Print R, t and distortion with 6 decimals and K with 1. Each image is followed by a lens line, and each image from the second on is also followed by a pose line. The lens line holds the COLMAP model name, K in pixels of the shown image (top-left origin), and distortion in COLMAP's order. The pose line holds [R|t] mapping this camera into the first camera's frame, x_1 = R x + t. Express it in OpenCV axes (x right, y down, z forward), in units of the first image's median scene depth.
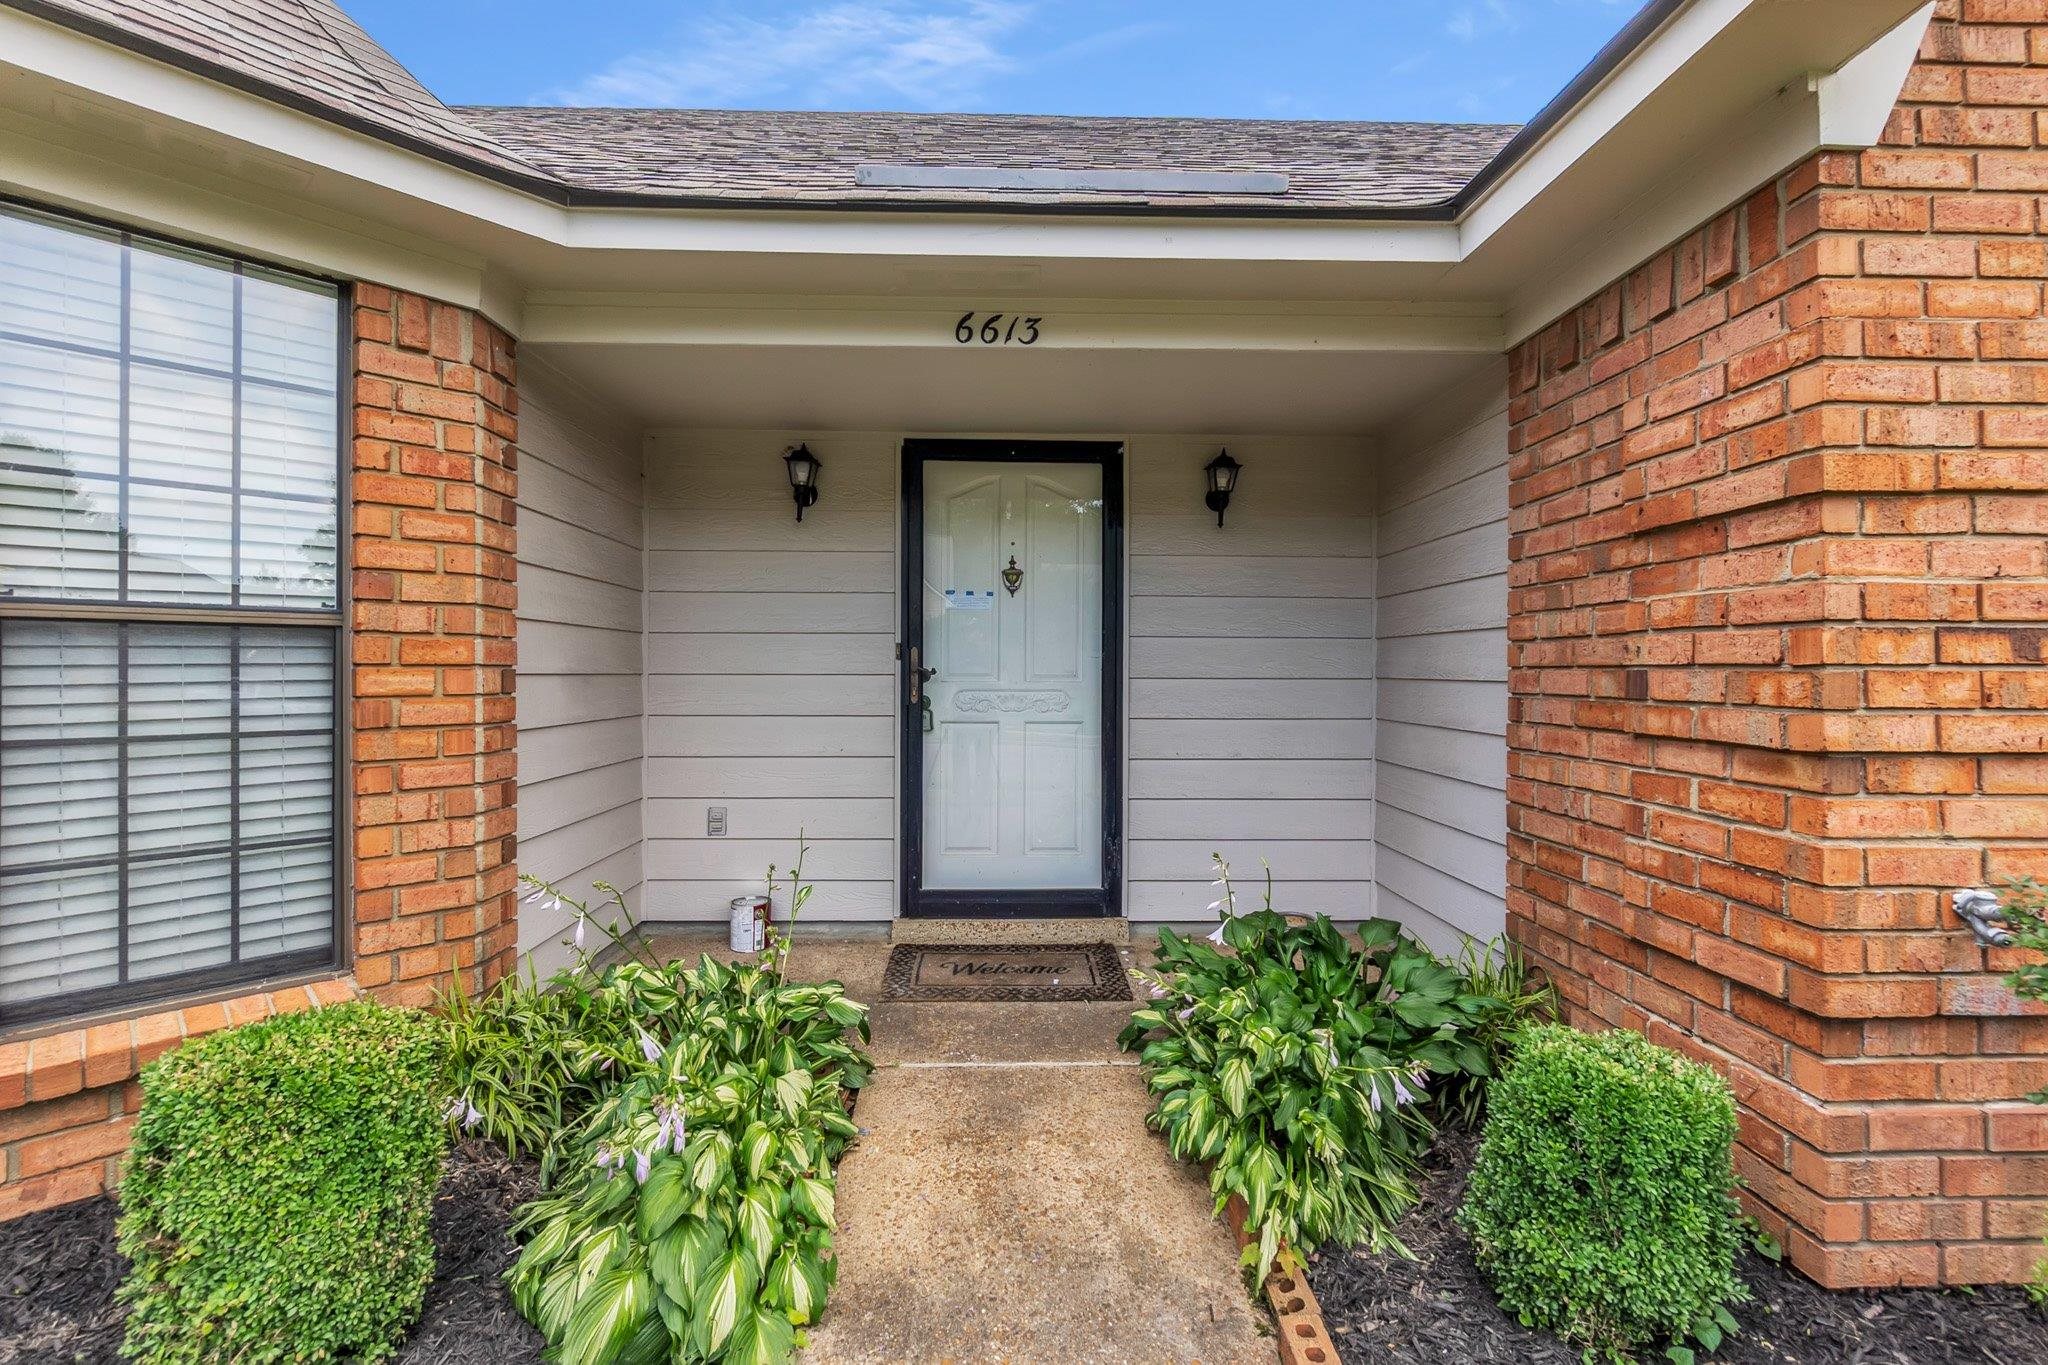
lens RADIAL K [[912.9, 0, 1023.3], [0, 912.9, 641.2], [0, 0, 1]] dist [-0.001257, -0.000286]
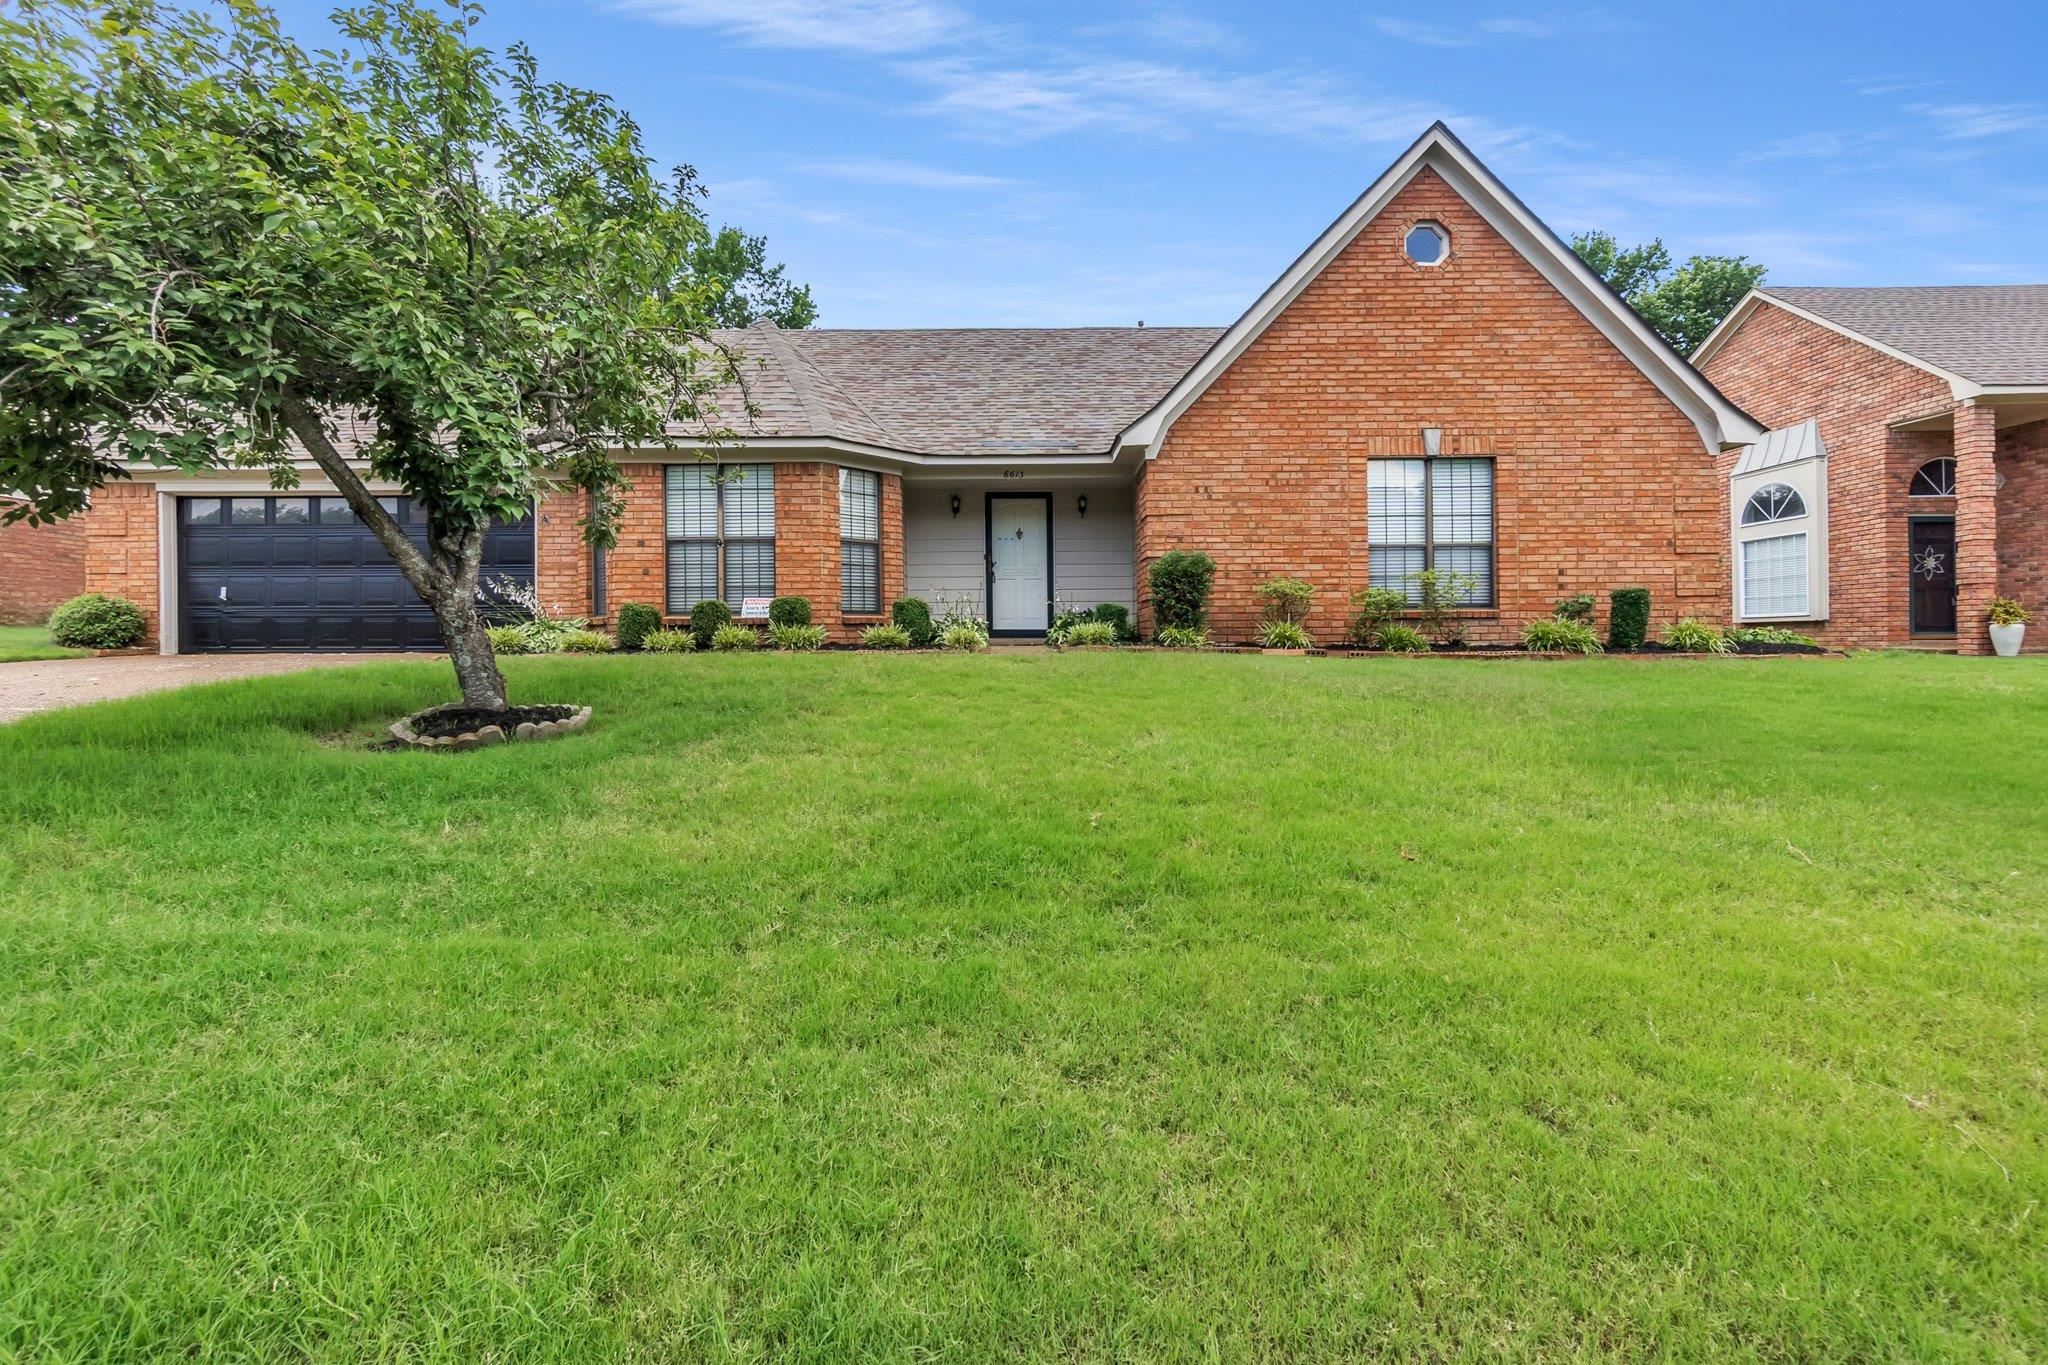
lens RADIAL K [[915.5, 0, 1024.5], [0, 915.5, 601.6], [0, 0, 1]] dist [-0.002705, -0.000251]
pose [[0.999531, -0.014995, -0.026697, 0.091141], [0.014703, 0.999830, -0.011113, 0.210797], [0.026859, 0.010716, 0.999582, -2.302546]]
